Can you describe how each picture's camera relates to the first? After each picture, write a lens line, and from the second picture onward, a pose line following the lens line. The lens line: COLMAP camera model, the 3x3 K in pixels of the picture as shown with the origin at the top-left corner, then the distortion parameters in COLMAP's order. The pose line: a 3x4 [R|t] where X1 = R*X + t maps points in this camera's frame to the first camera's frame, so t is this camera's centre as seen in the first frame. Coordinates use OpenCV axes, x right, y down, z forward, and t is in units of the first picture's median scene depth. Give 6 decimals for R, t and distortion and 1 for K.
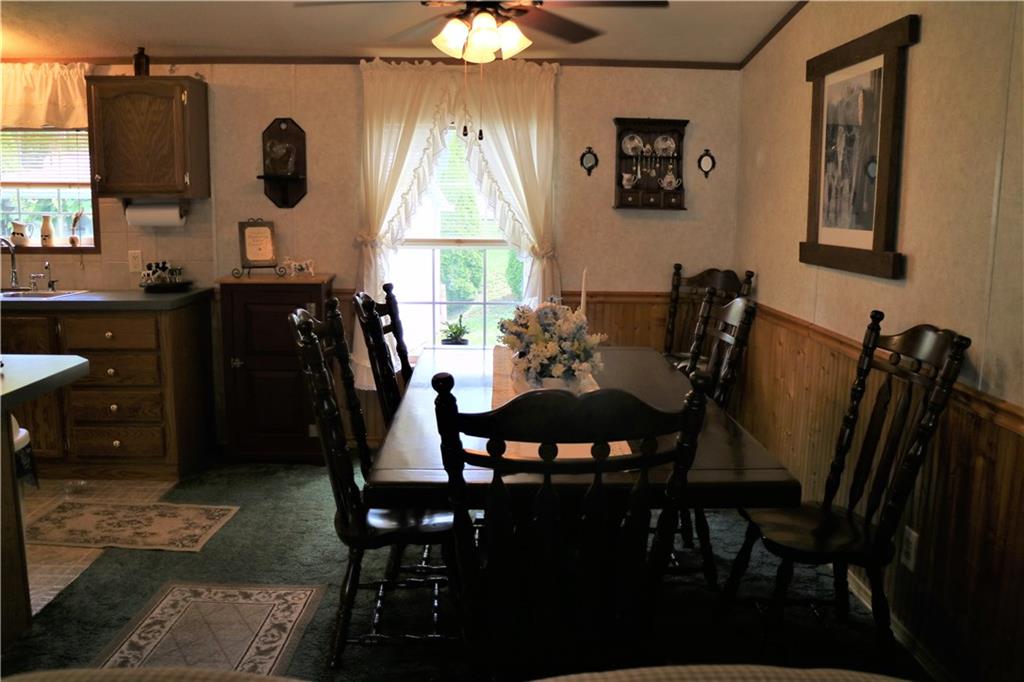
lens RADIAL K [[846.0, 0, 512.0], [0, 846.0, 341.0], [0, 0, 1]] dist [-0.161858, 0.119630]
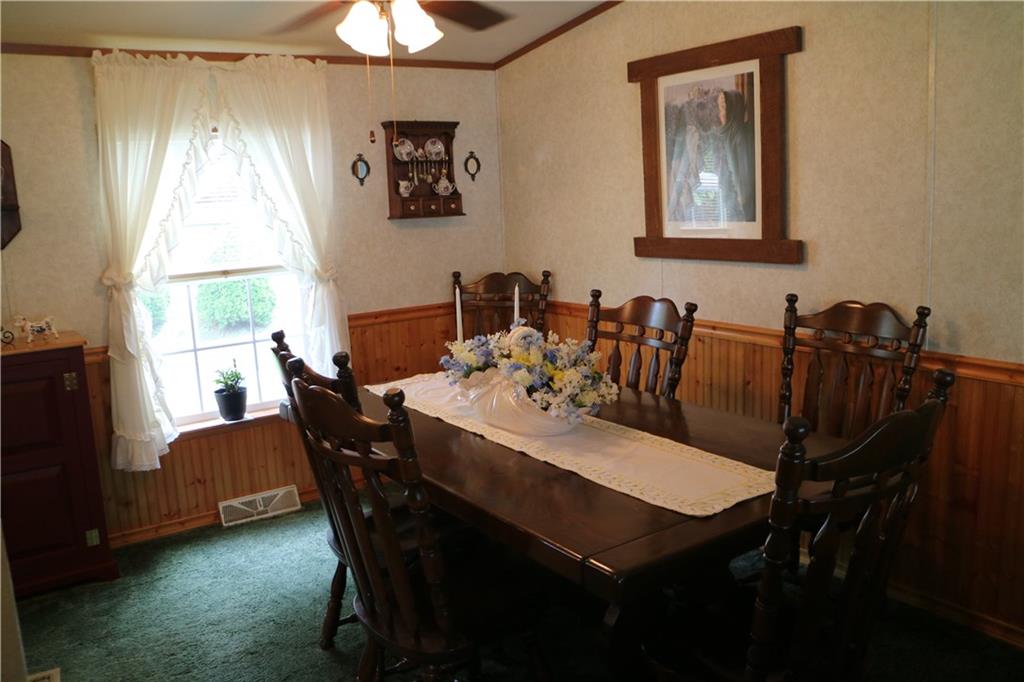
lens RADIAL K [[846.0, 0, 512.0], [0, 846.0, 341.0], [0, 0, 1]] dist [-0.161858, 0.119630]
pose [[0.834586, -0.141943, 0.532277, -0.283307], [0.143790, 0.988869, 0.038248, -0.042972], [-0.531781, 0.044615, 0.845706, 0.159795]]
